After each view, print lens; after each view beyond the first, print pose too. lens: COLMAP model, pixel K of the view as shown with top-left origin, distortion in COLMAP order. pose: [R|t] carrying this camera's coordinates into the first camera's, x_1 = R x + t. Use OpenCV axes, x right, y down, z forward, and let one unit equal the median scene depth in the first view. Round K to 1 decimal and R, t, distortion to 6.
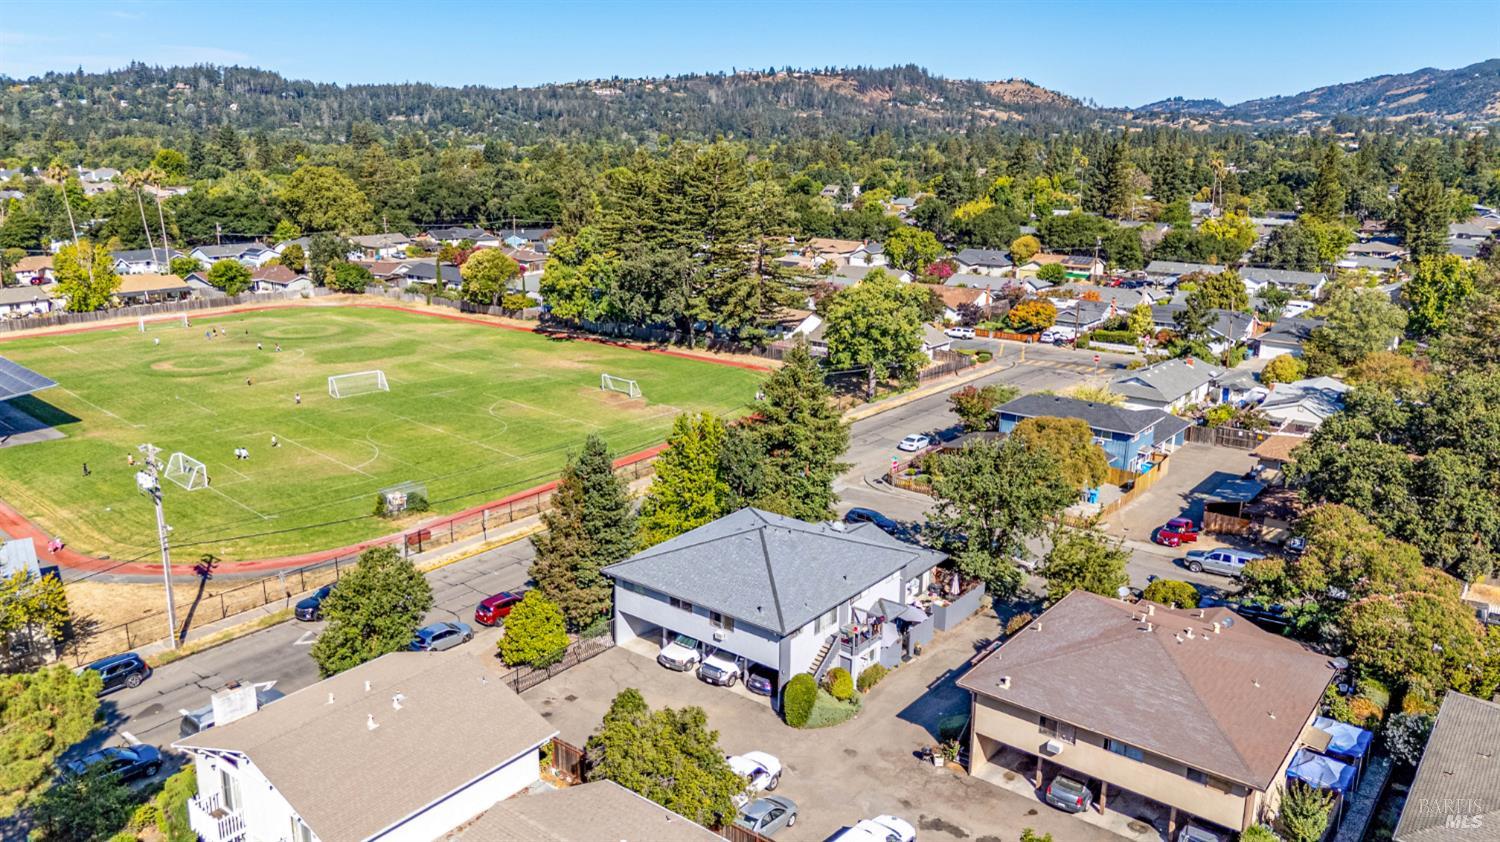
lens RADIAL K [[1097.3, 0, 749.8], [0, 1097.3, 428.9], [0, 0, 1]] dist [0.063392, -0.058511]
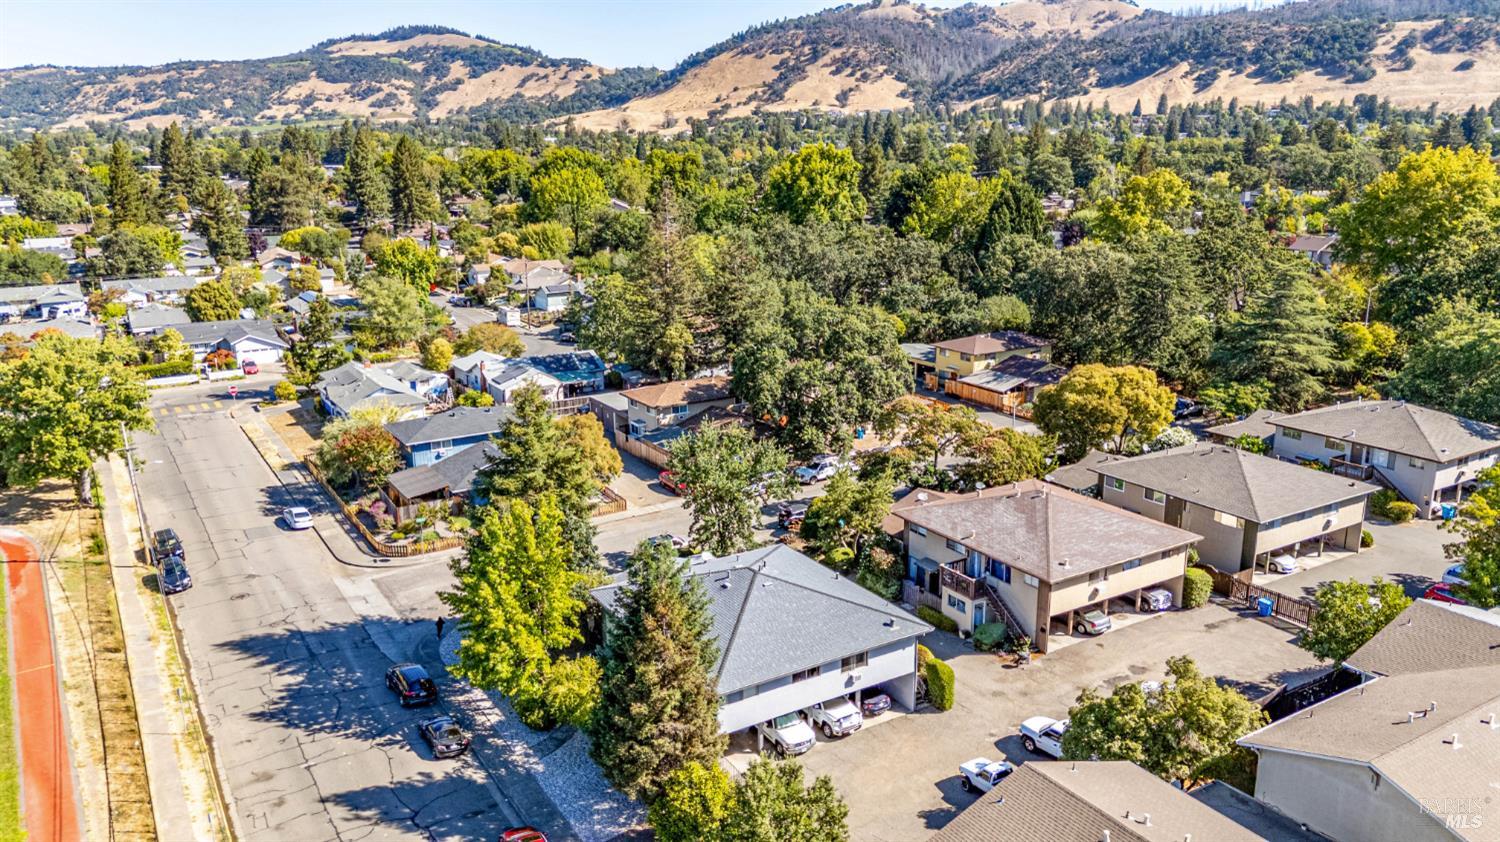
lens RADIAL K [[1097.3, 0, 752.8], [0, 1097.3, 423.2], [0, 0, 1]] dist [0.063392, -0.058511]
pose [[0.344378, -0.254889, 0.903568, -0.132542], [0.258611, 0.950960, 0.169693, -0.030802], [-0.902510, 0.175234, 0.393407, 0.106638]]
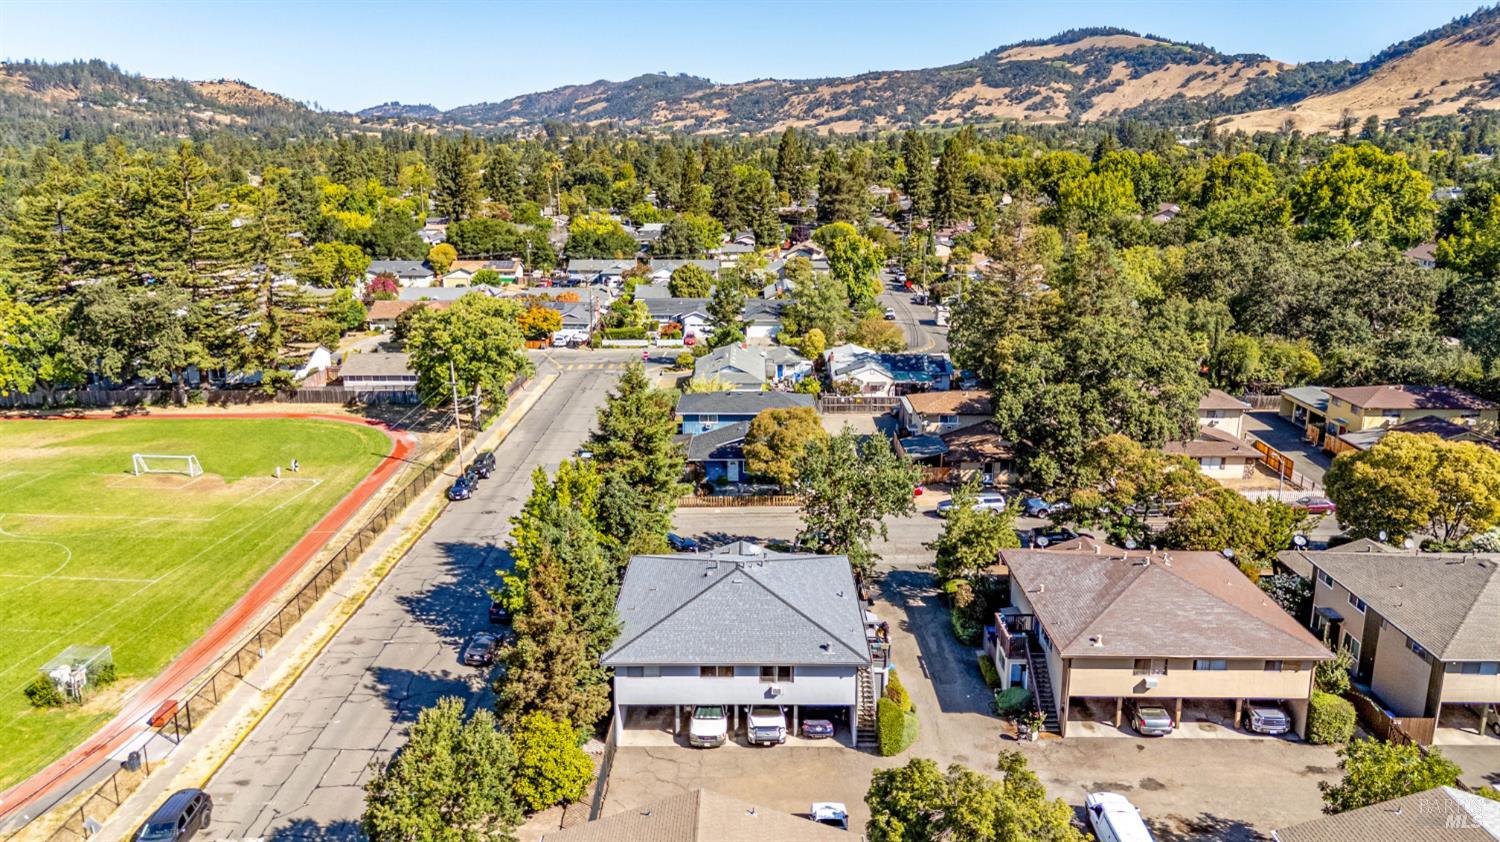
lens RADIAL K [[1097.3, 0, 750.8], [0, 1097.3, 430.6], [0, 0, 1]] dist [0.063392, -0.058511]
pose [[0.792317, -0.169794, 0.586006, -0.085477], [0.171024, 0.983796, 0.053817, -0.012032], [-0.585648, 0.057581, 0.808518, 0.041340]]
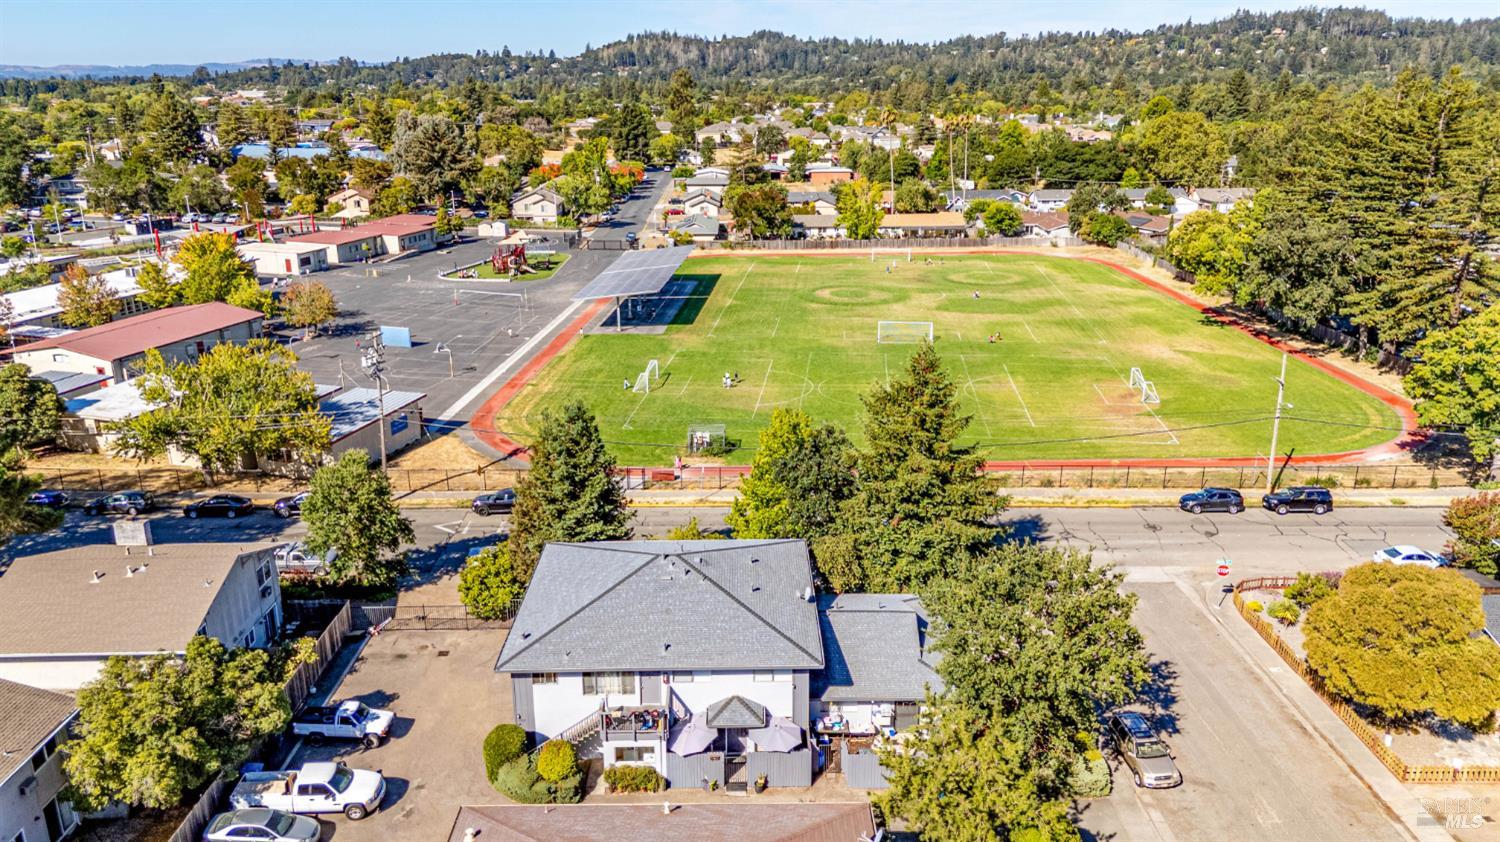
lens RADIAL K [[1097.3, 0, 748.3], [0, 1097.3, 428.0], [0, 0, 1]] dist [0.063392, -0.058511]
pose [[0.620637, 0.225977, -0.750829, 0.110092], [-0.192973, 0.972138, 0.133073, -0.021003], [0.759981, 0.062300, 0.646952, 0.087845]]
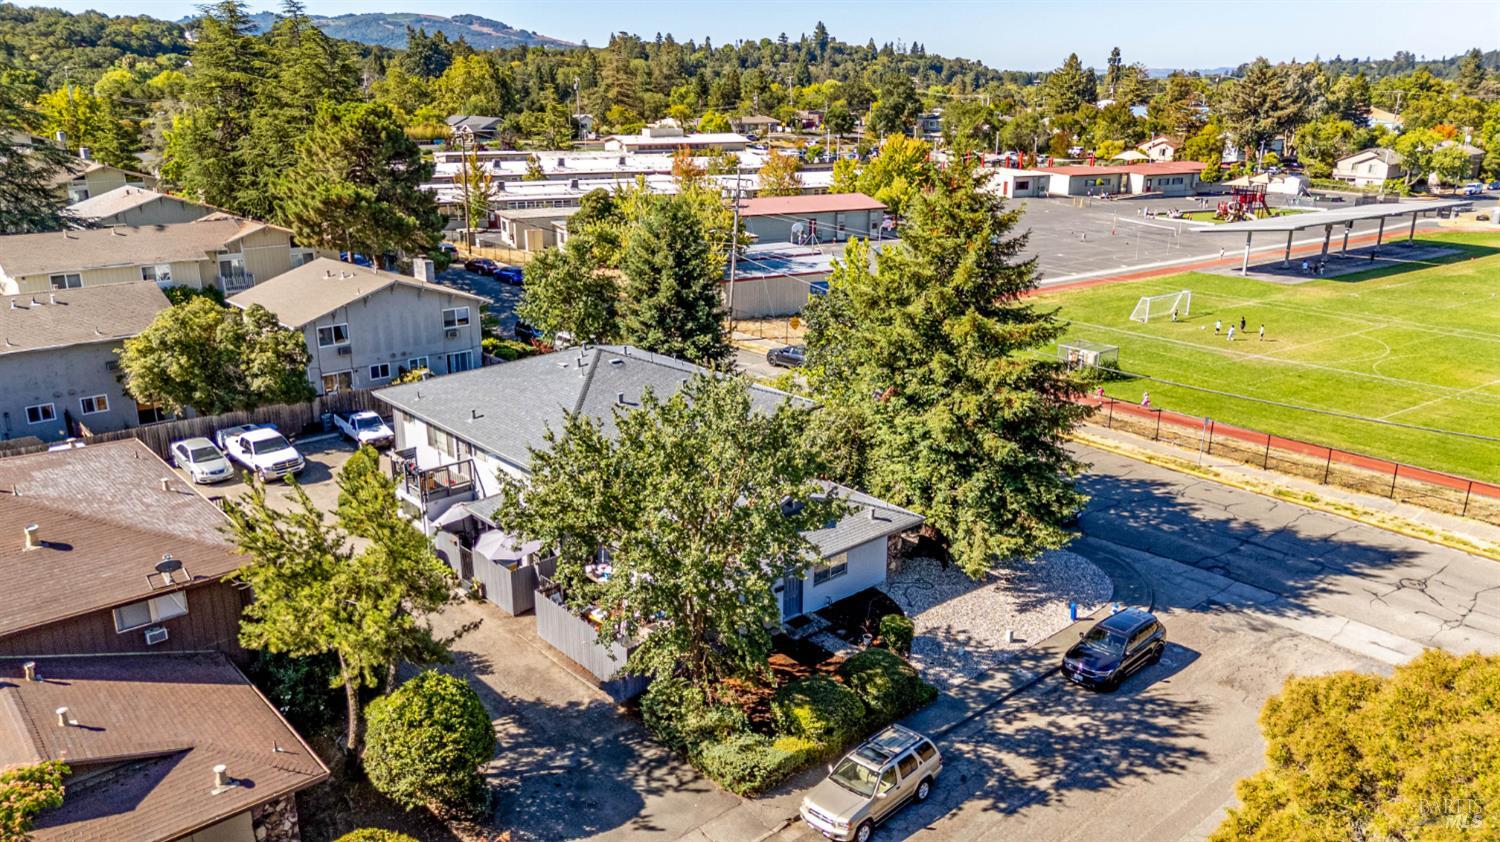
lens RADIAL K [[1097.3, 0, 749.6], [0, 1097.3, 432.8], [0, 0, 1]] dist [0.063392, -0.058511]
pose [[-0.183832, 0.290430, -0.939072, 0.115875], [-0.263970, 0.905674, 0.331775, -0.020878], [0.946850, 0.308878, -0.089827, 0.201548]]
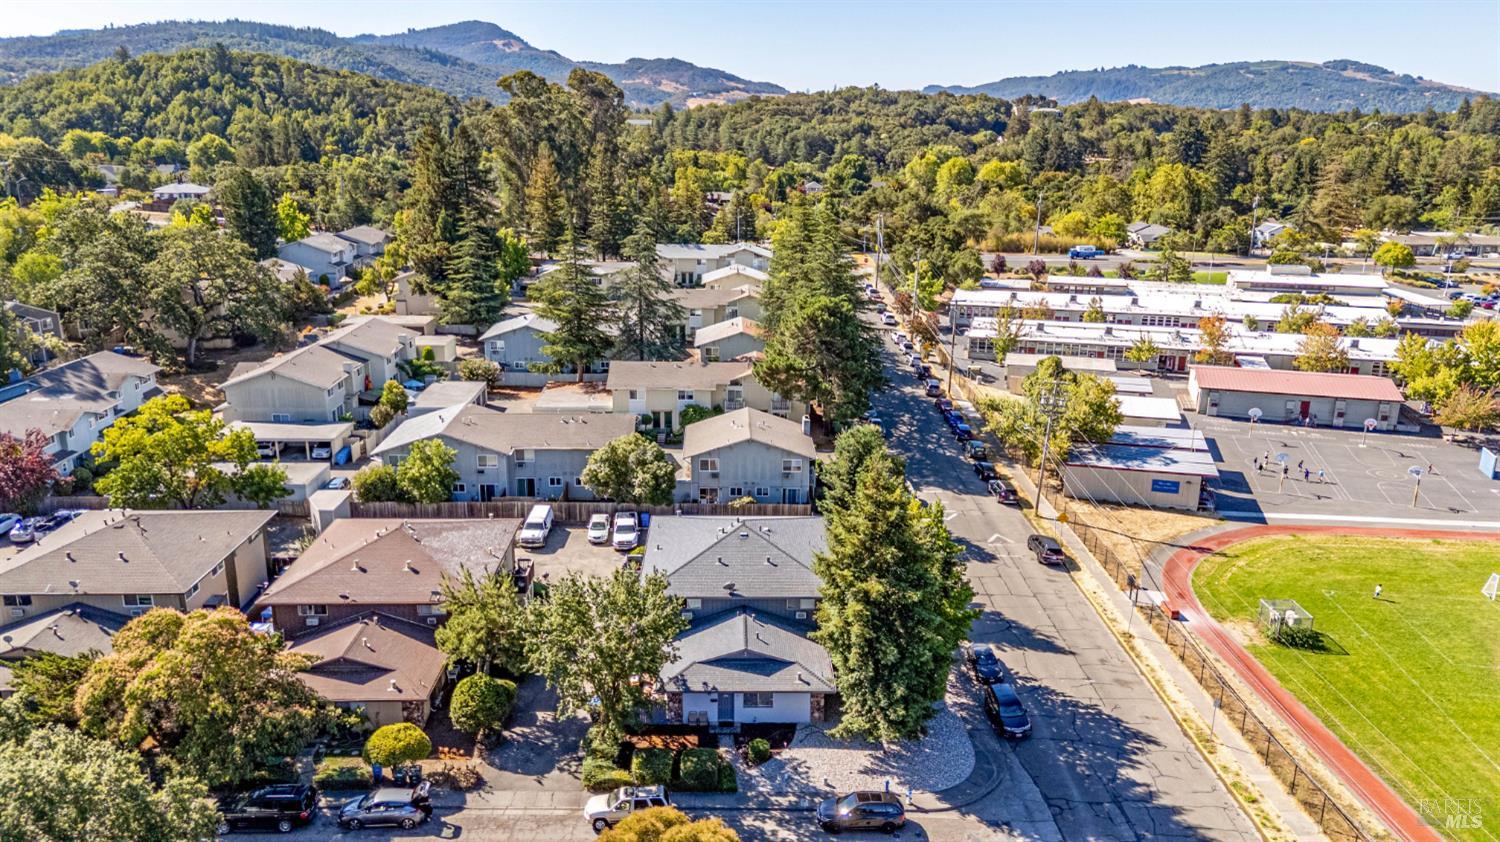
lens RADIAL K [[1097.3, 0, 744.5], [0, 1097.3, 421.1], [0, 0, 1]] dist [0.063392, -0.058511]
pose [[-0.779920, 0.146822, -0.608414, 0.118472], [-0.184063, 0.875302, 0.447176, -0.087851], [0.598202, 0.460748, -0.655642, 0.291301]]
